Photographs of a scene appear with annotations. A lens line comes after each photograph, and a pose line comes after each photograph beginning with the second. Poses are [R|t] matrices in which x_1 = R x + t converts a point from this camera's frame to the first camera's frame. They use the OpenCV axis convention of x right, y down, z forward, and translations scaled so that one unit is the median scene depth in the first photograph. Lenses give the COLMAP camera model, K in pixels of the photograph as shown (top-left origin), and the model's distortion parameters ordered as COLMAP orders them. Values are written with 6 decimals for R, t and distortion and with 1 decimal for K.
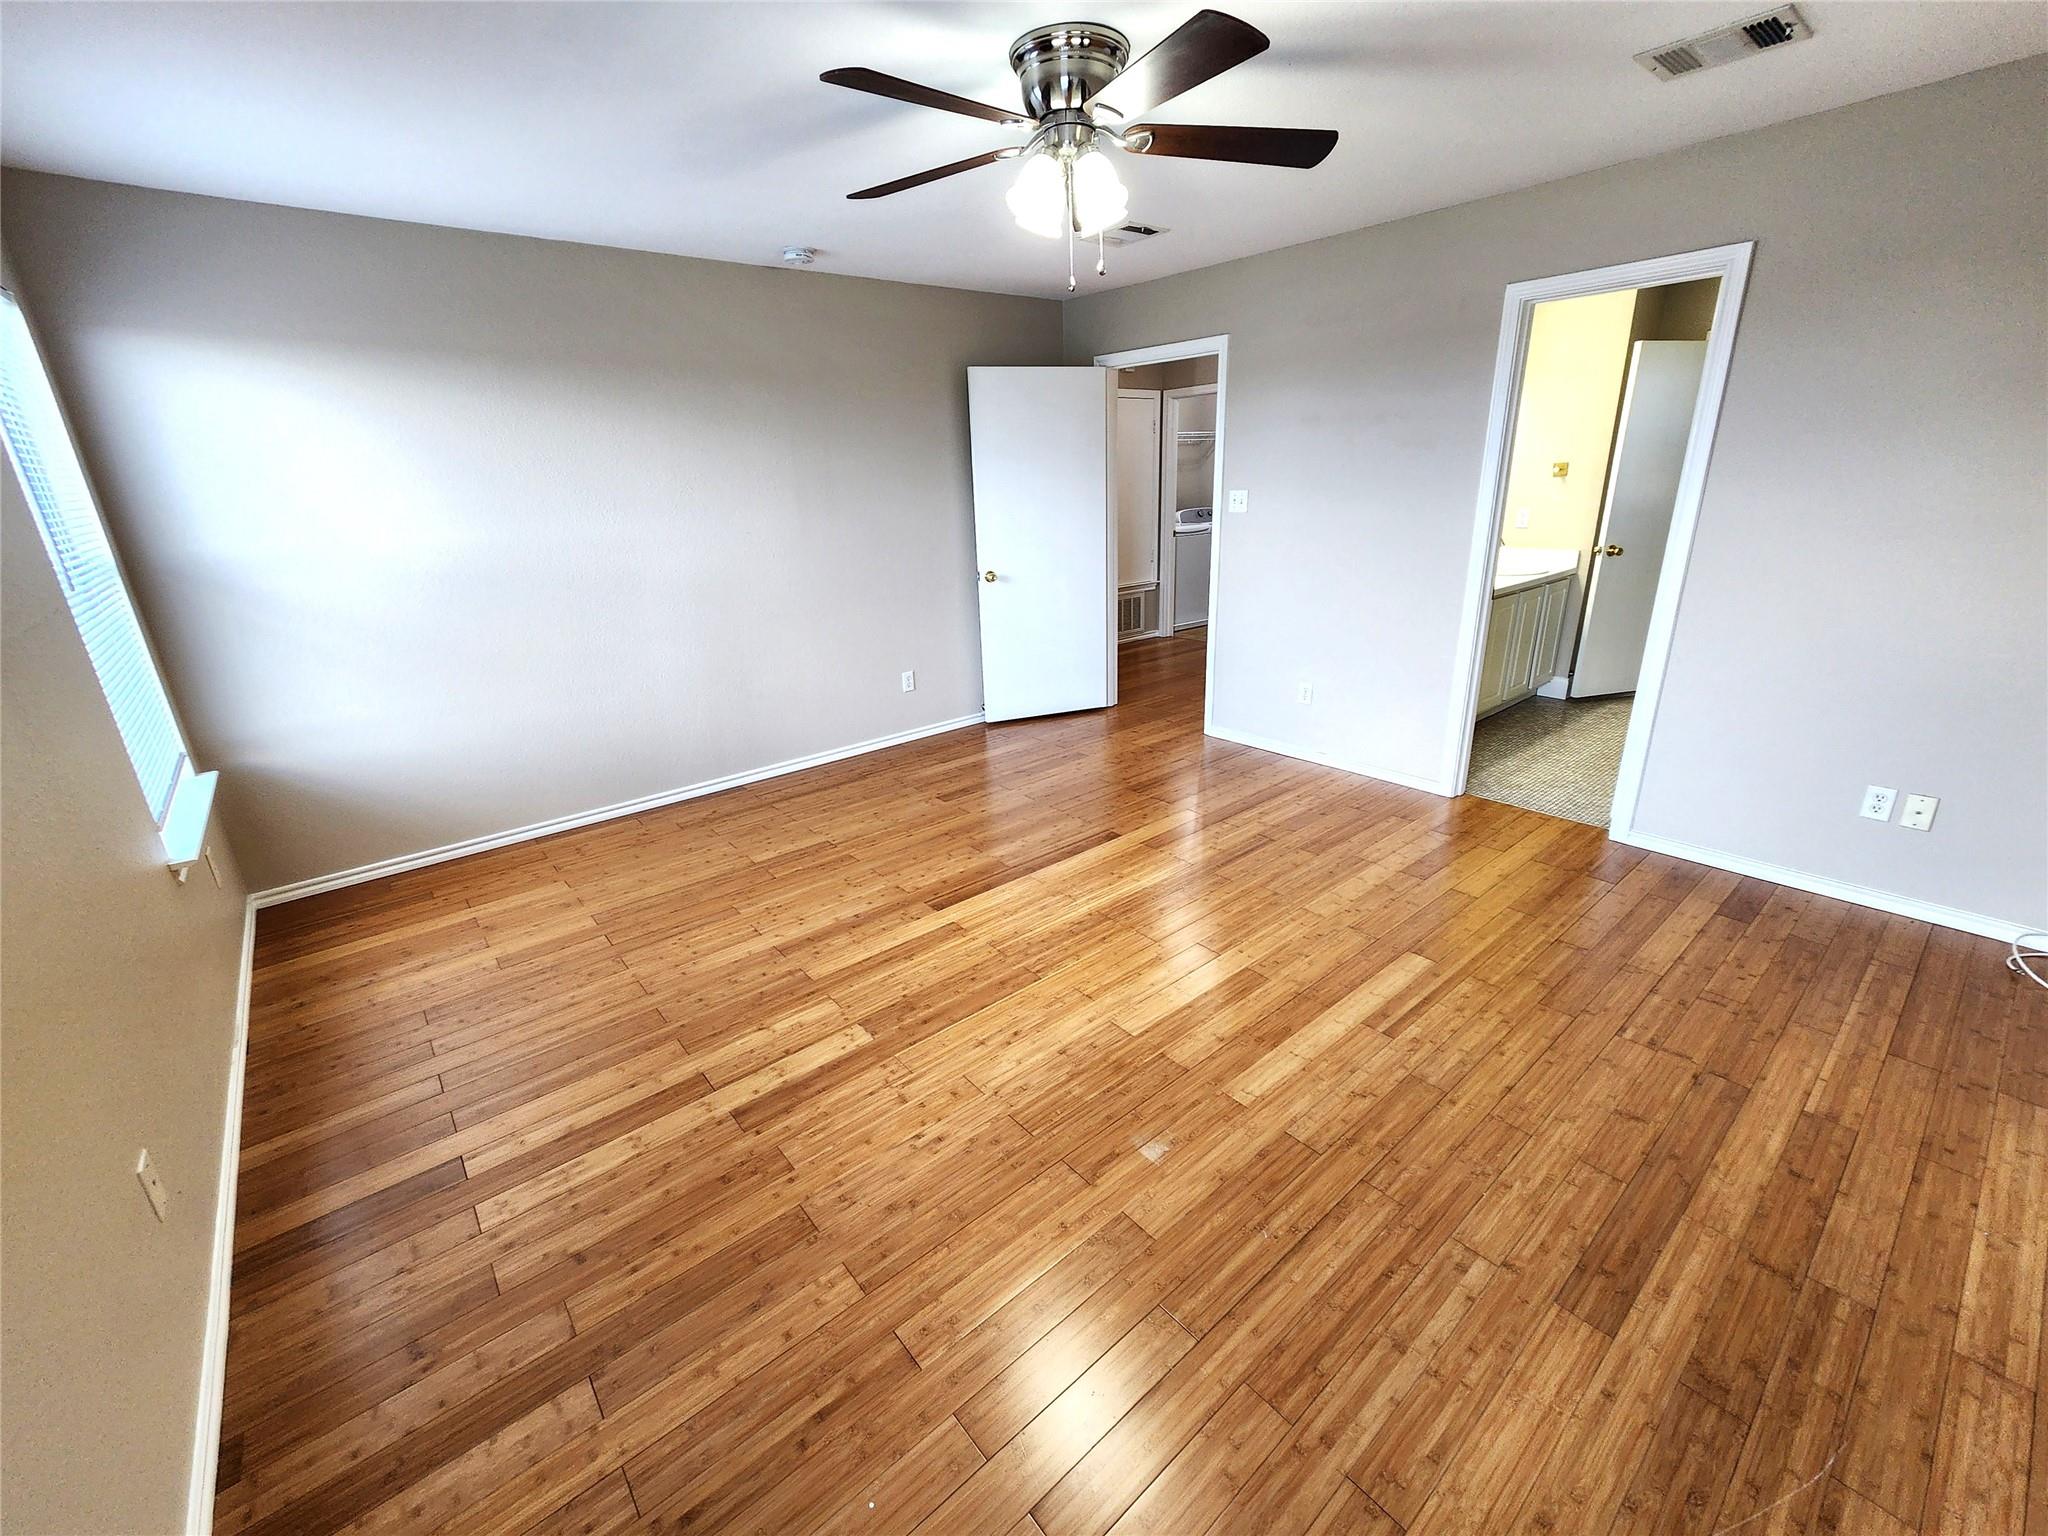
lens RADIAL K [[852.2, 0, 1021.3], [0, 852.2, 743.3], [0, 0, 1]] dist [-0.000050, -0.000009]
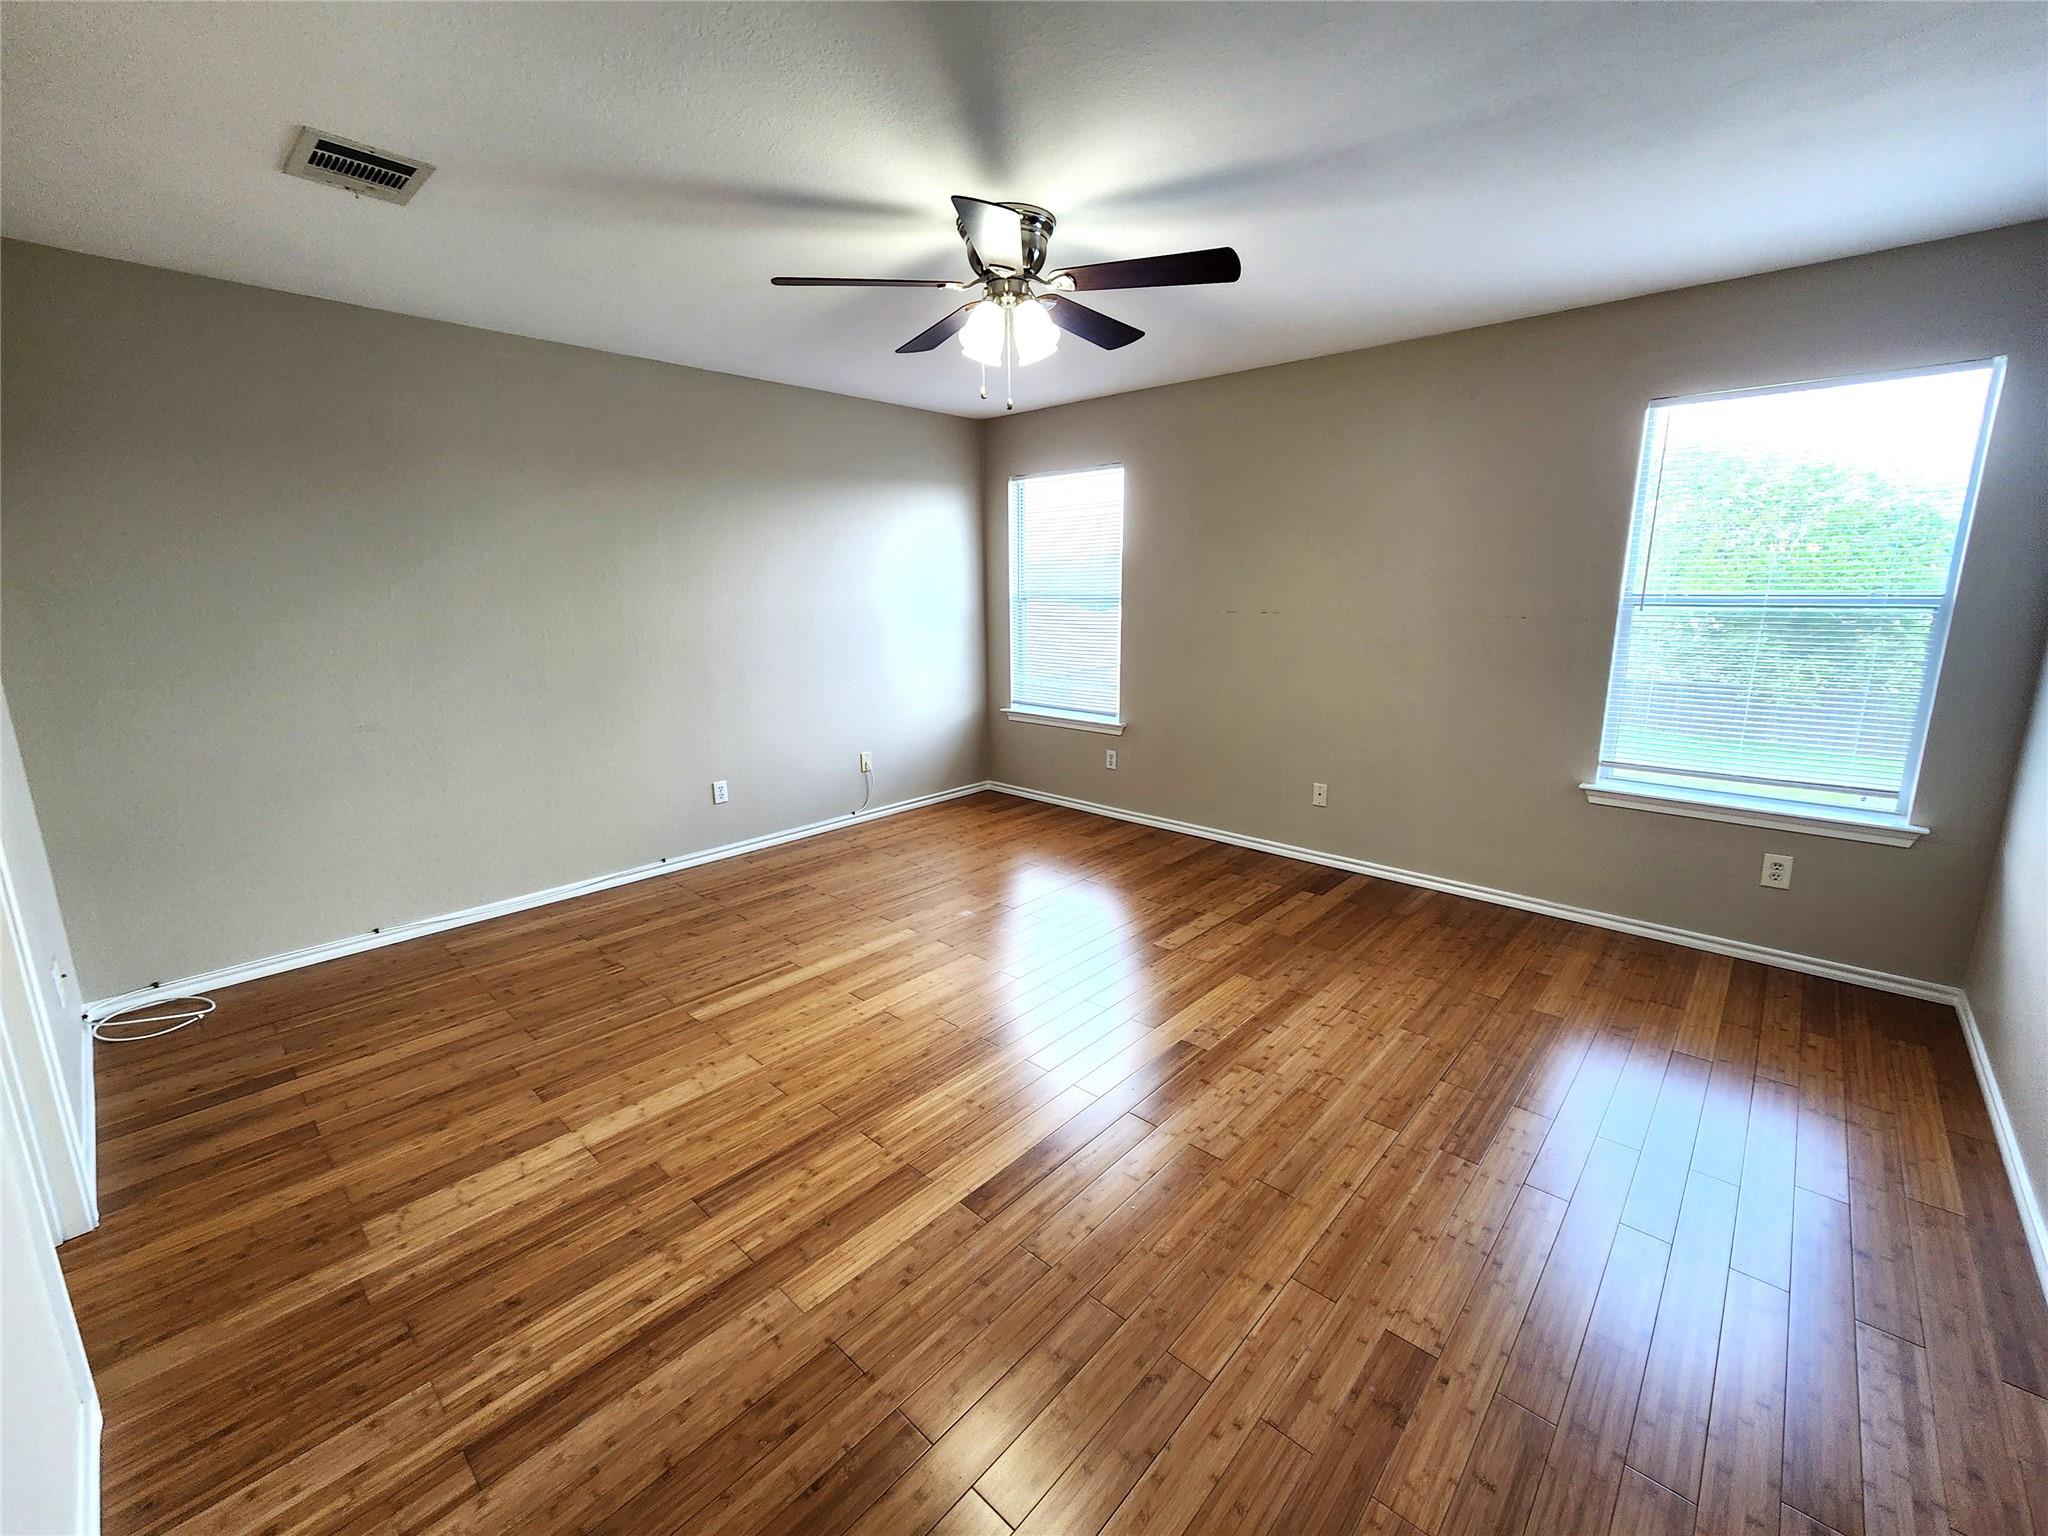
lens RADIAL K [[843.9, 0, 1013.0], [0, 843.9, 757.9], [0, 0, 1]] dist [0.000466, -0.000048]
pose [[-0.991832, 0.064780, -0.109872, 0.170504], [0.002148, 0.869782, 0.493431, -0.549480], [0.127529, 0.489165, -0.862818, 1.803642]]
